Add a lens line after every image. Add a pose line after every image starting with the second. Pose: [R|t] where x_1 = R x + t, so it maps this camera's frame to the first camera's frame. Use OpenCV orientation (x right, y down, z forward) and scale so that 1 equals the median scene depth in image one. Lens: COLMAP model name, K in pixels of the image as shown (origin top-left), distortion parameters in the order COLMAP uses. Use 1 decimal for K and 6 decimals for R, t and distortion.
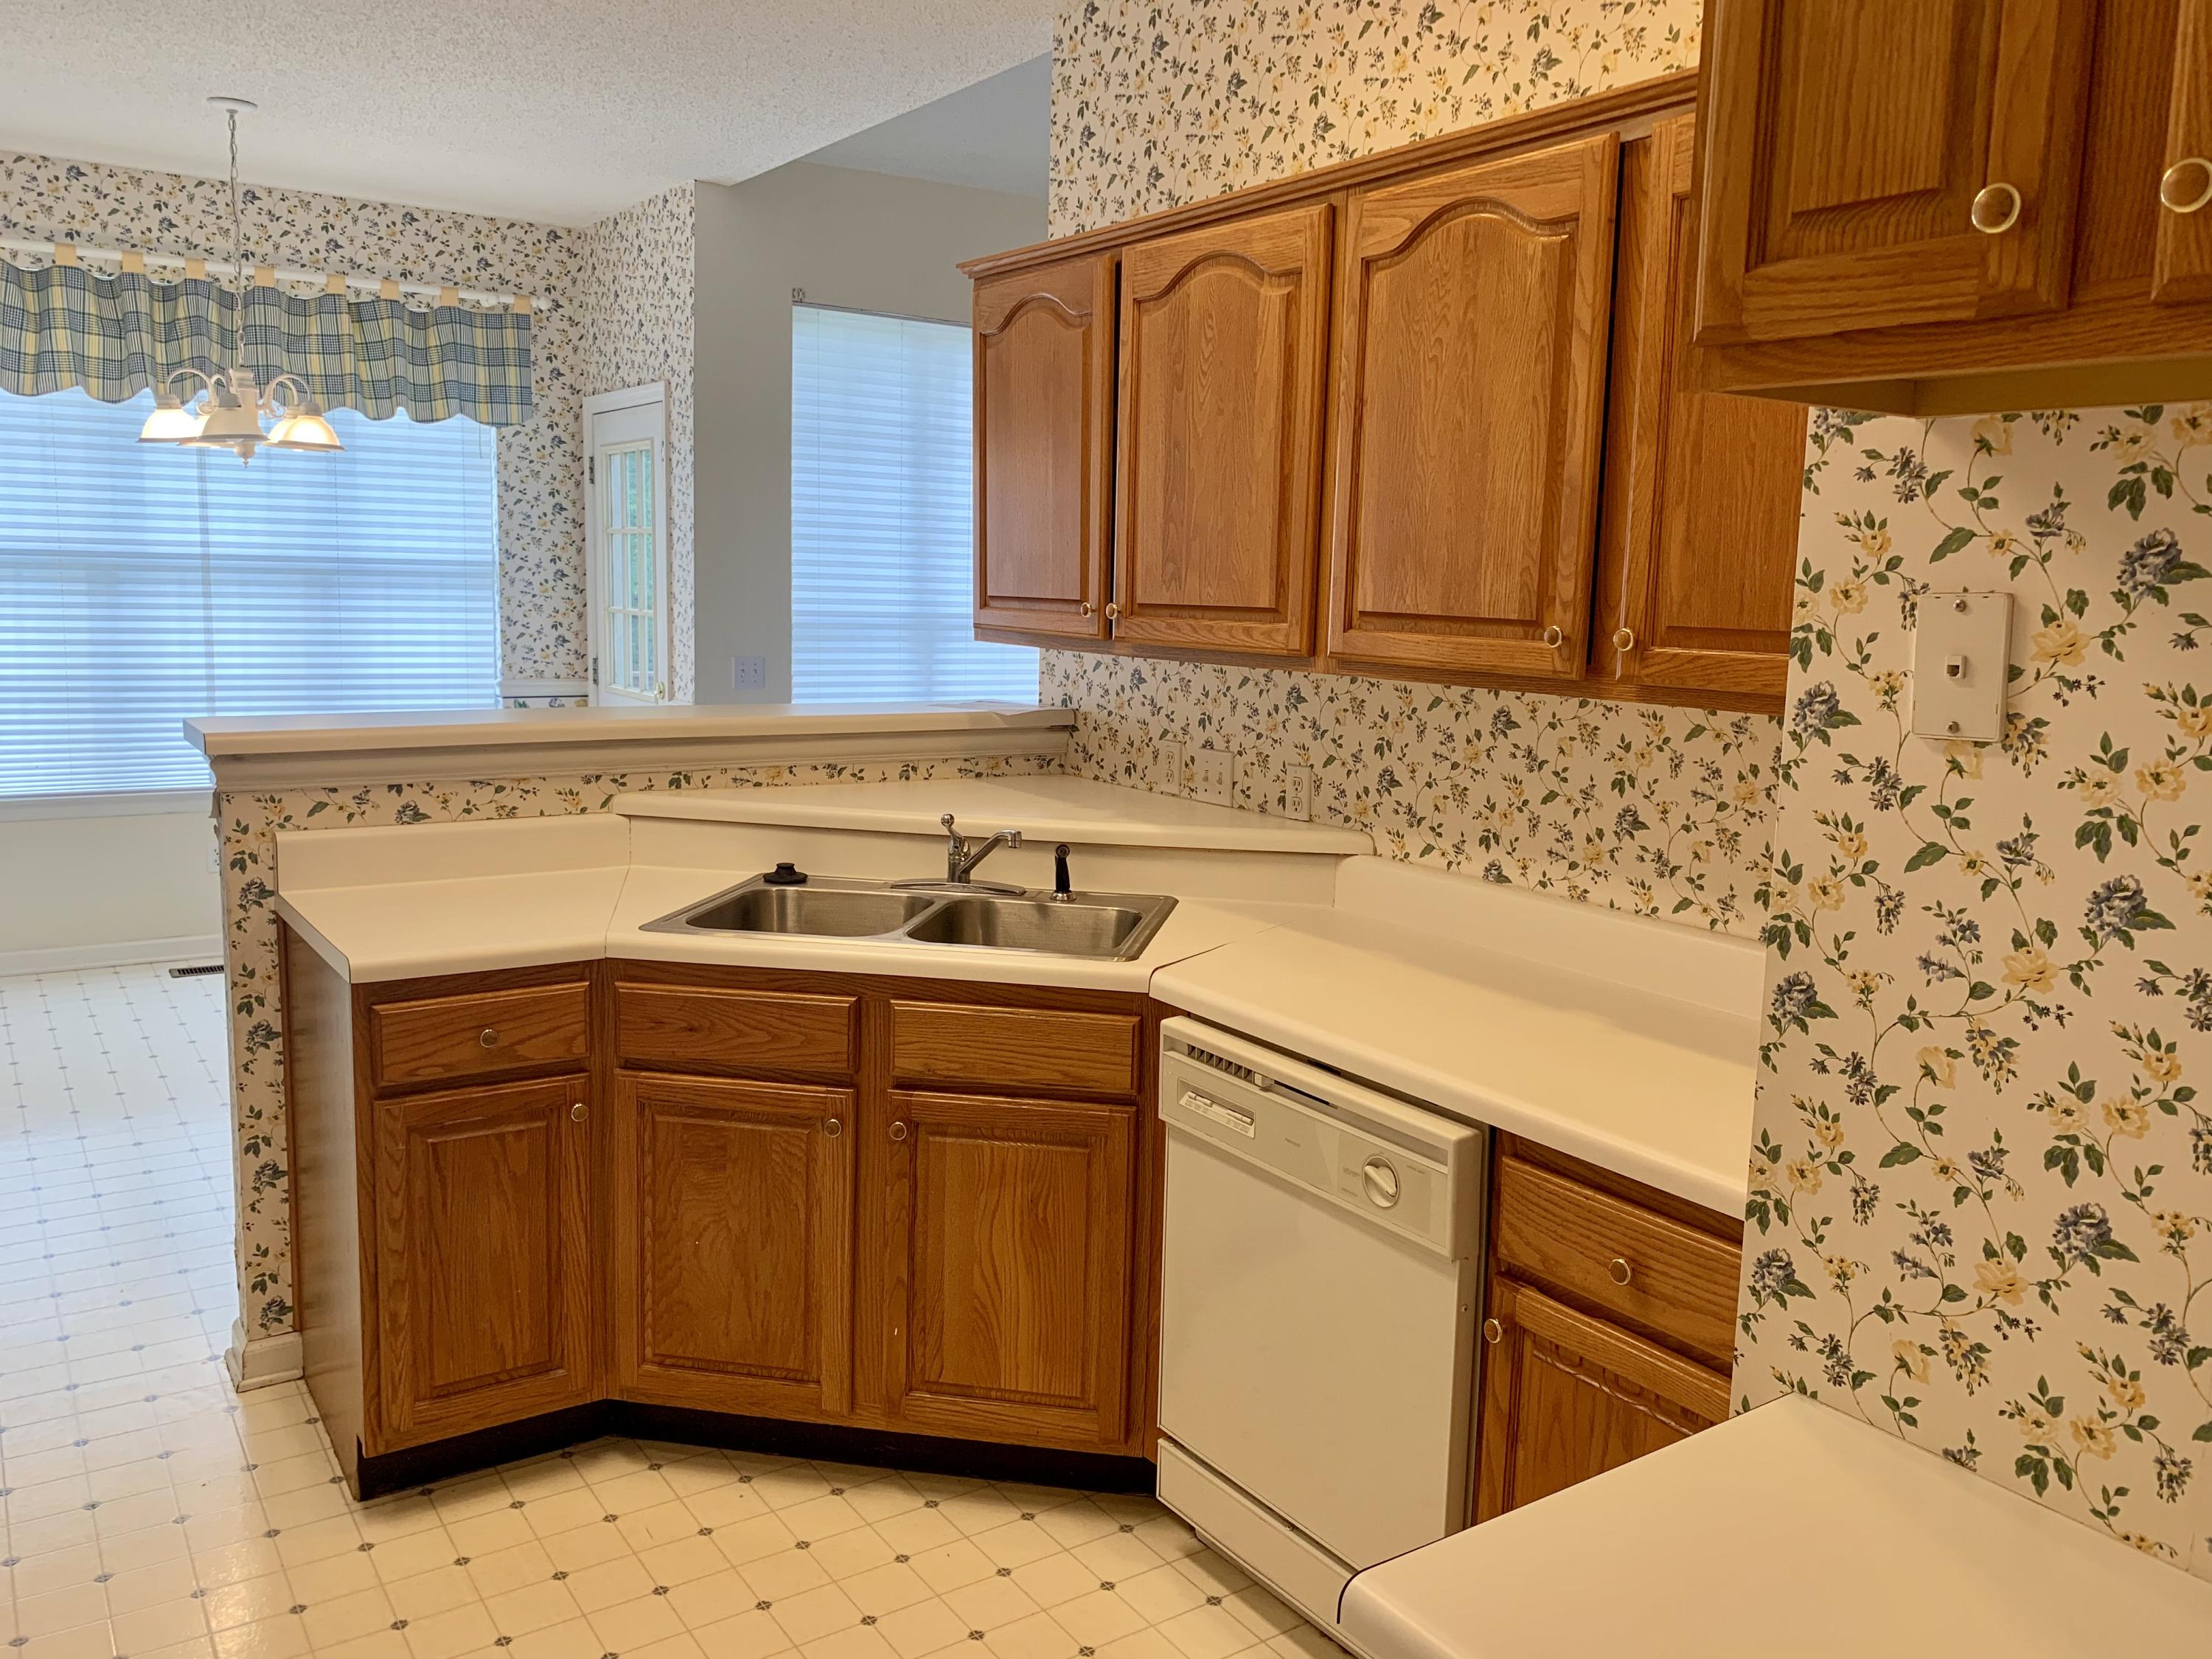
lens RADIAL K [[1698.2, 0, 1093.5], [0, 1698.2, 795.4], [0, 0, 1]] dist [-0.011609, 0.028261]
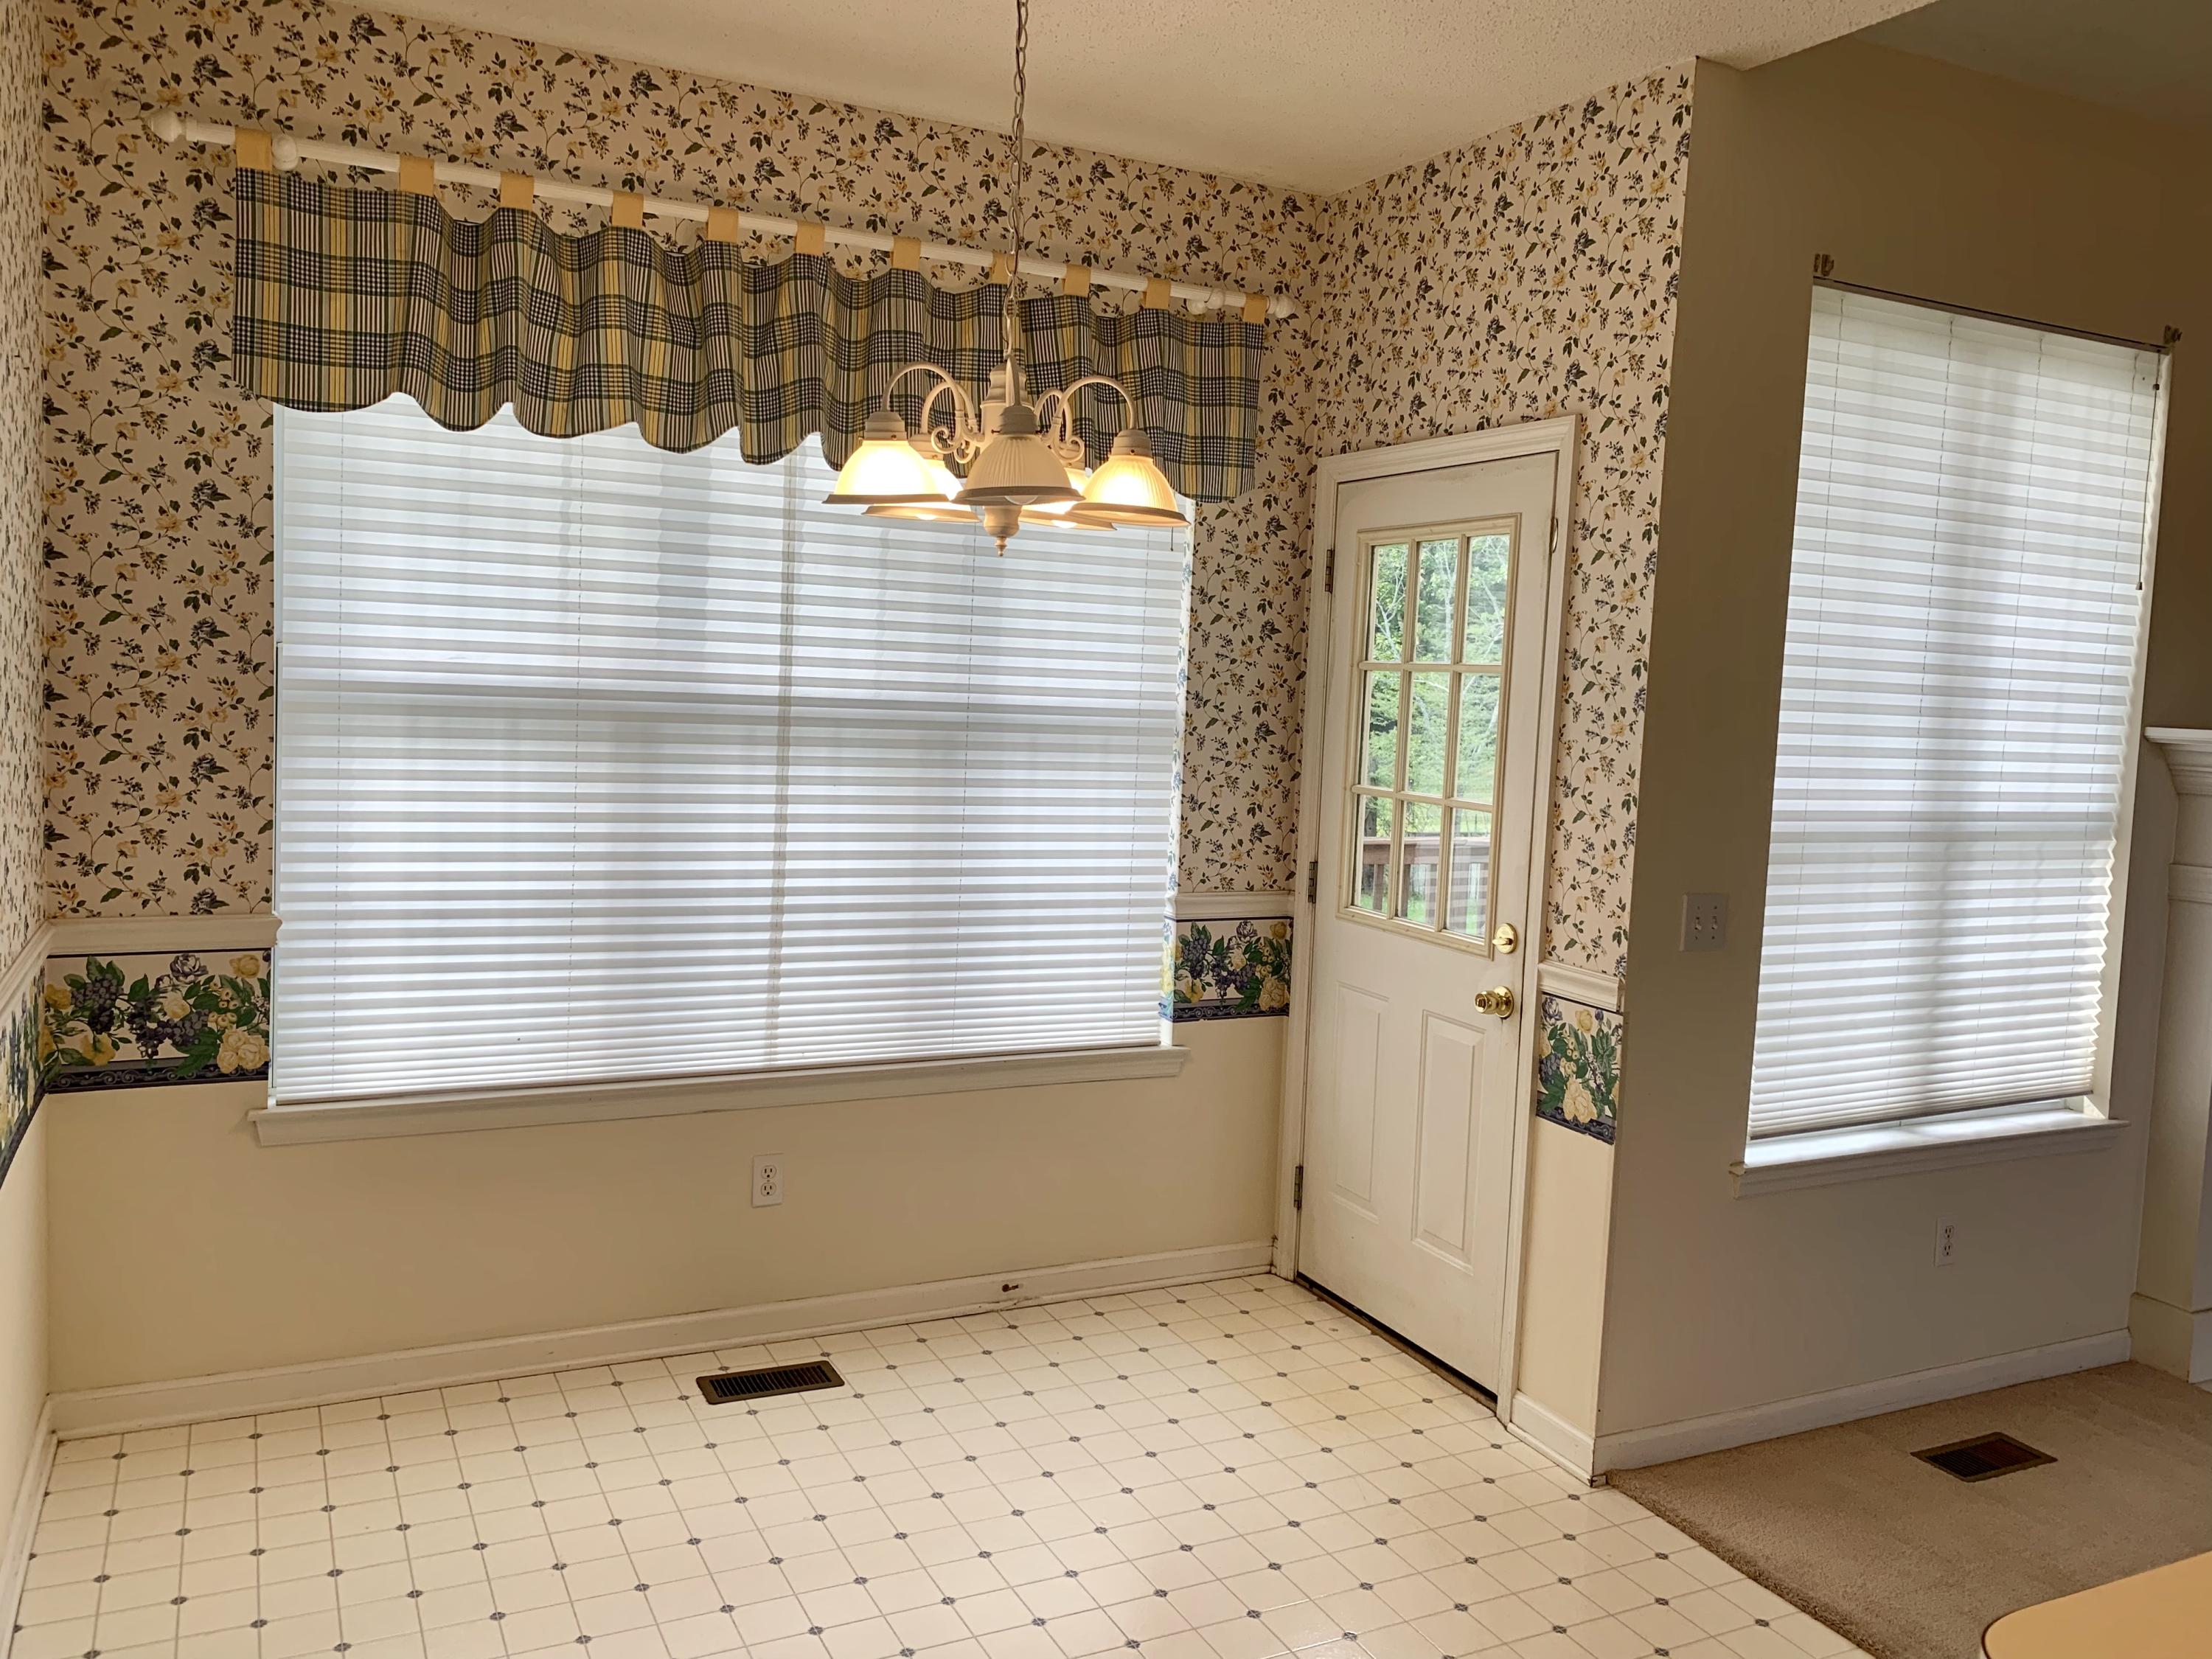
lens RADIAL K [[1698.2, 0, 1099.5], [0, 1698.2, 826.3], [0, 0, 1]] dist [-0.011609, 0.028261]
pose [[0.991991, 0.024988, -0.123815, -0.330204], [-0.031464, 0.998222, -0.050628, -0.066661], [0.122330, 0.054119, 0.991013, 0.398722]]
